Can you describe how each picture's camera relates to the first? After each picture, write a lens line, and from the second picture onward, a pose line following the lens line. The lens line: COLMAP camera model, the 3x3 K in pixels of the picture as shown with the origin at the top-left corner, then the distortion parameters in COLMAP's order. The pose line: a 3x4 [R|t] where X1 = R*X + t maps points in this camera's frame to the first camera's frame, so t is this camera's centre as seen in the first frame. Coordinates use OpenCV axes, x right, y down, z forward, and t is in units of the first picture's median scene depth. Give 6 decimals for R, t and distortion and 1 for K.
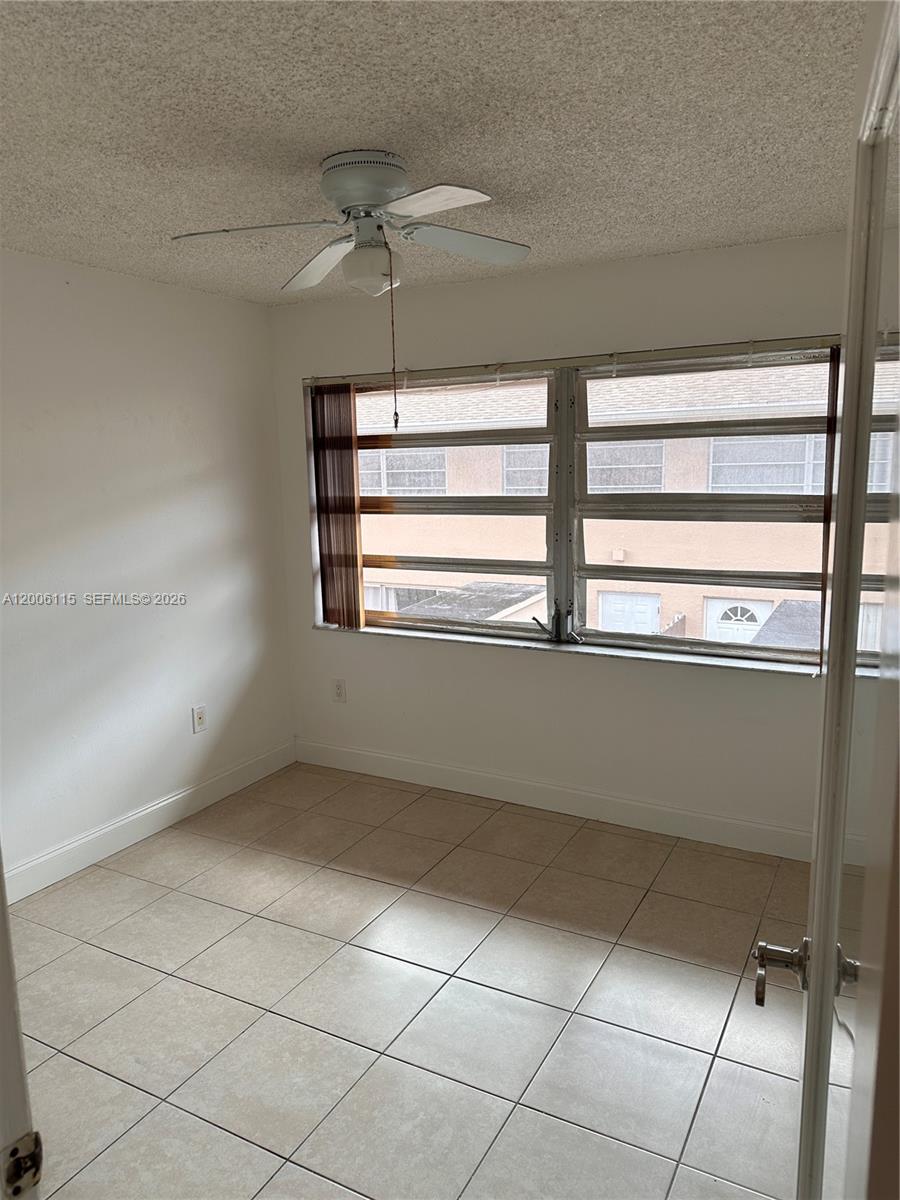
lens RADIAL K [[846.7, 0, 452.8], [0, 846.7, 601.4], [0, 0, 1]] dist [0.004321, -0.004970]
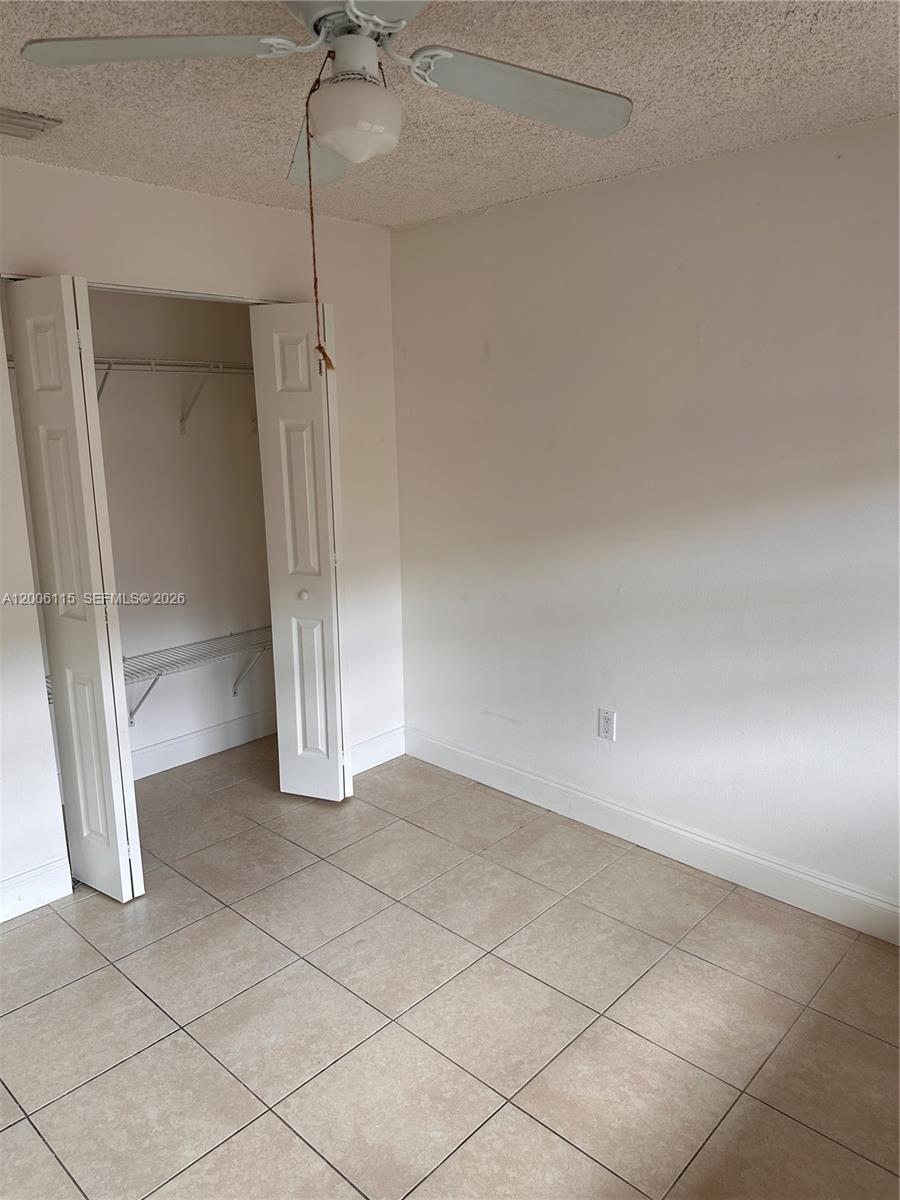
lens RADIAL K [[846.7, 0, 452.8], [0, 846.7, 601.4], [0, 0, 1]] dist [0.004321, -0.004970]
pose [[-0.245120, 0.242041, -0.938793, 0.480987], [-0.145360, 0.948213, 0.282423, -0.203387], [0.958534, 0.205690, -0.197243, 1.058098]]
